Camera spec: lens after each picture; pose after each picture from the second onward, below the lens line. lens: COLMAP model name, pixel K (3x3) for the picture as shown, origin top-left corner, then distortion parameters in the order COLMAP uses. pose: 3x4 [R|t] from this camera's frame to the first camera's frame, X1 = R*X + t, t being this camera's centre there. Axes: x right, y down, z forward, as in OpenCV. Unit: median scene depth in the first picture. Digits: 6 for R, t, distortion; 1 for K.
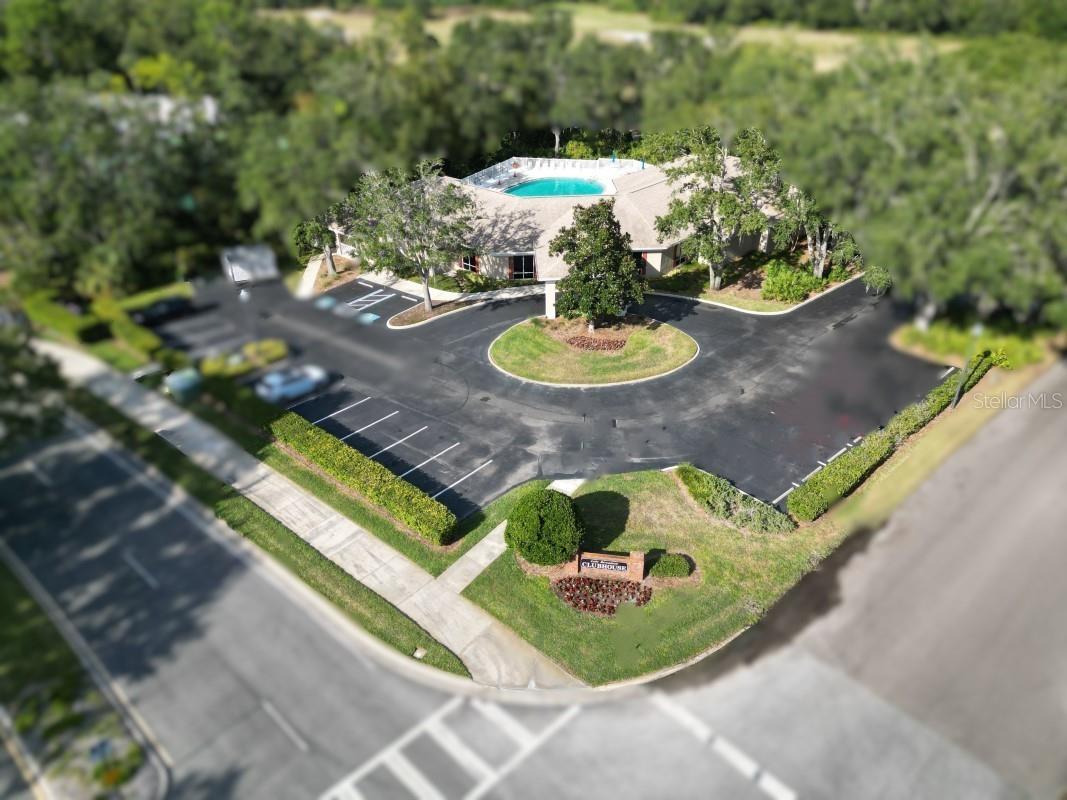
lens RADIAL K [[746.2, 0, 533.5], [0, 746.2, 400.0], [0, 0, 1]] dist [0.027834, -0.002160]
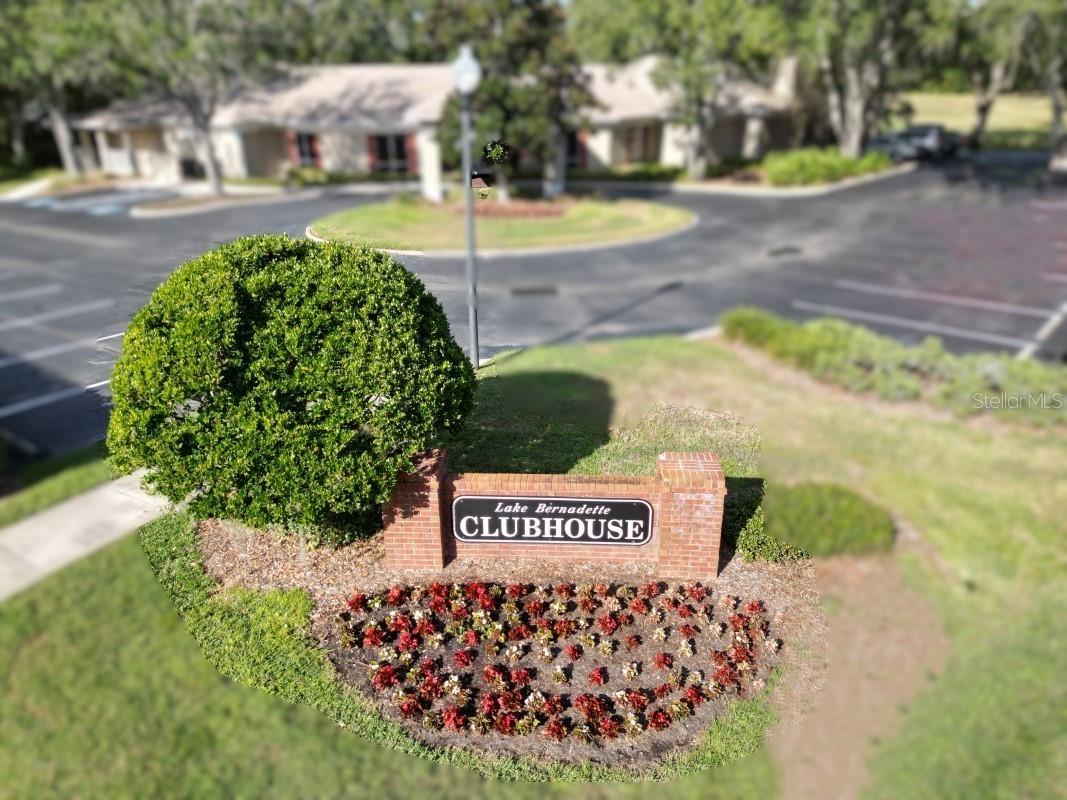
lens RADIAL K [[746.2, 0, 533.5], [0, 746.2, 400.0], [0, 0, 1]] dist [0.027834, -0.002160]
pose [[0.994568, -0.036615, 0.097432, 0.066952], [0.049621, 0.989656, -0.134607, 0.212735], [-0.091496, 0.138710, 0.986097, 0.756908]]
